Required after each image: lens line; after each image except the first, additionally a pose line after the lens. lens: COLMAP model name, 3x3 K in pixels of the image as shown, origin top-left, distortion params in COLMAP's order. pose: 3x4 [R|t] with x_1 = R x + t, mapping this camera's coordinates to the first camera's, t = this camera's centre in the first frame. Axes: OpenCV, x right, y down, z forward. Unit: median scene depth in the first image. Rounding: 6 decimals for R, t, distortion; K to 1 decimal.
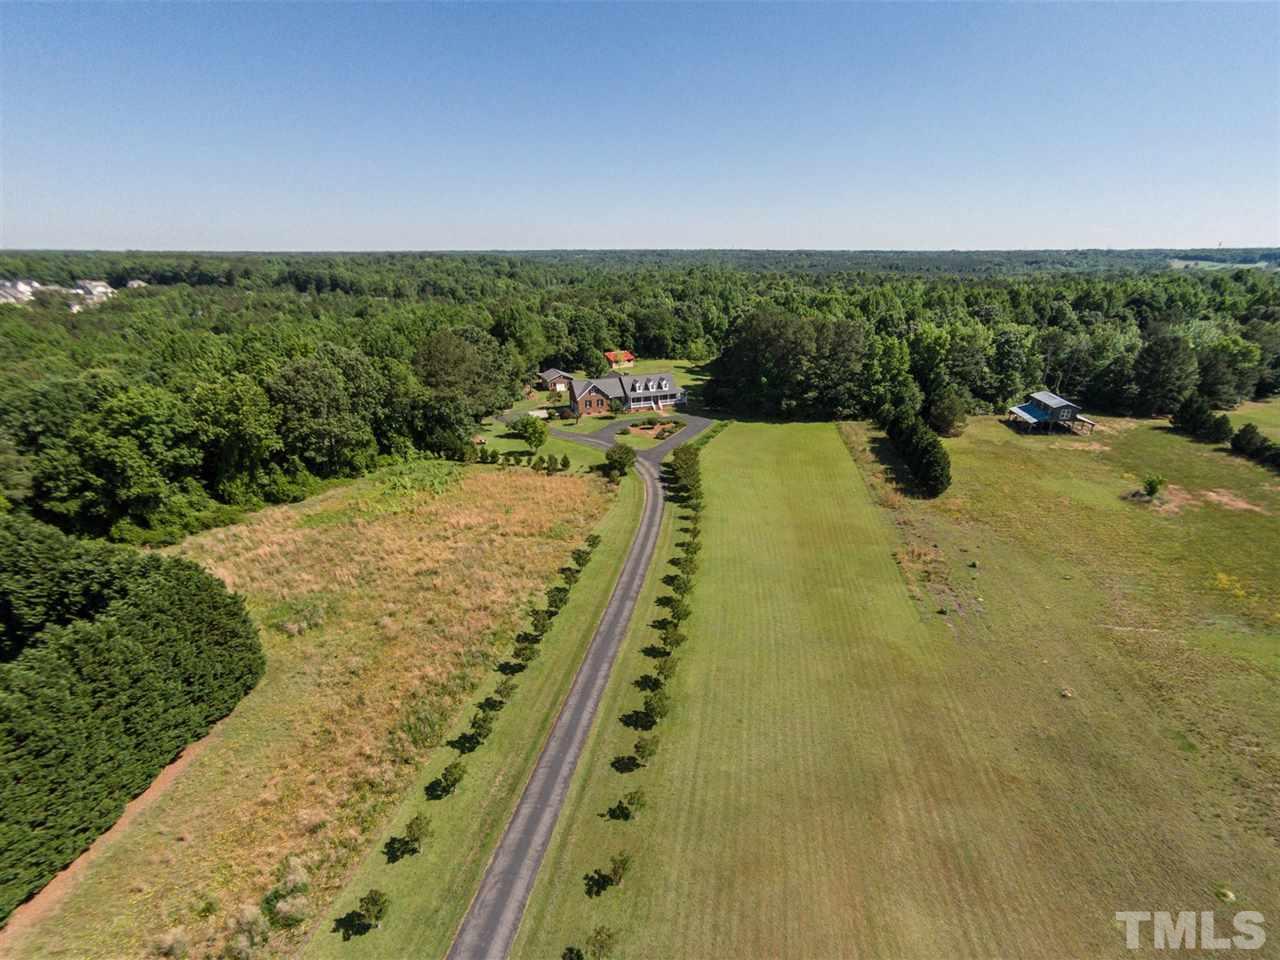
lens RADIAL K [[592.7, 0, 635.4], [0, 592.7, 490.8], [0, 0, 1]] dist [-0.021881, 0.007338]
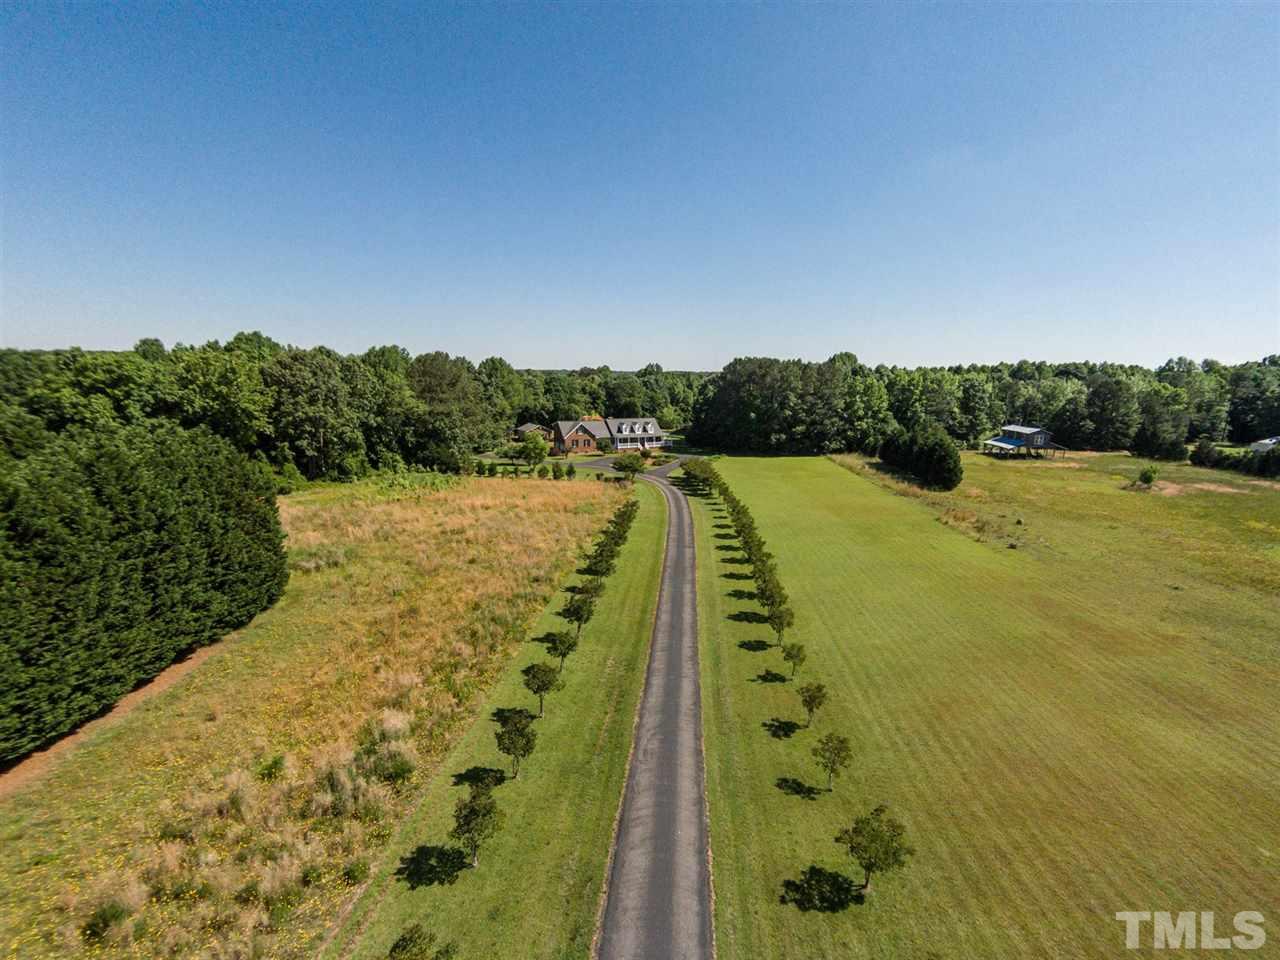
lens RADIAL K [[592.7, 0, 636.7], [0, 592.7, 493.7], [0, 0, 1]] dist [-0.021881, 0.007338]
pose [[0.994435, 0.005695, 0.105201, -0.094559], [0.013700, 0.983071, -0.182714, 0.136341], [-0.104461, 0.183138, 0.977522, 0.048427]]
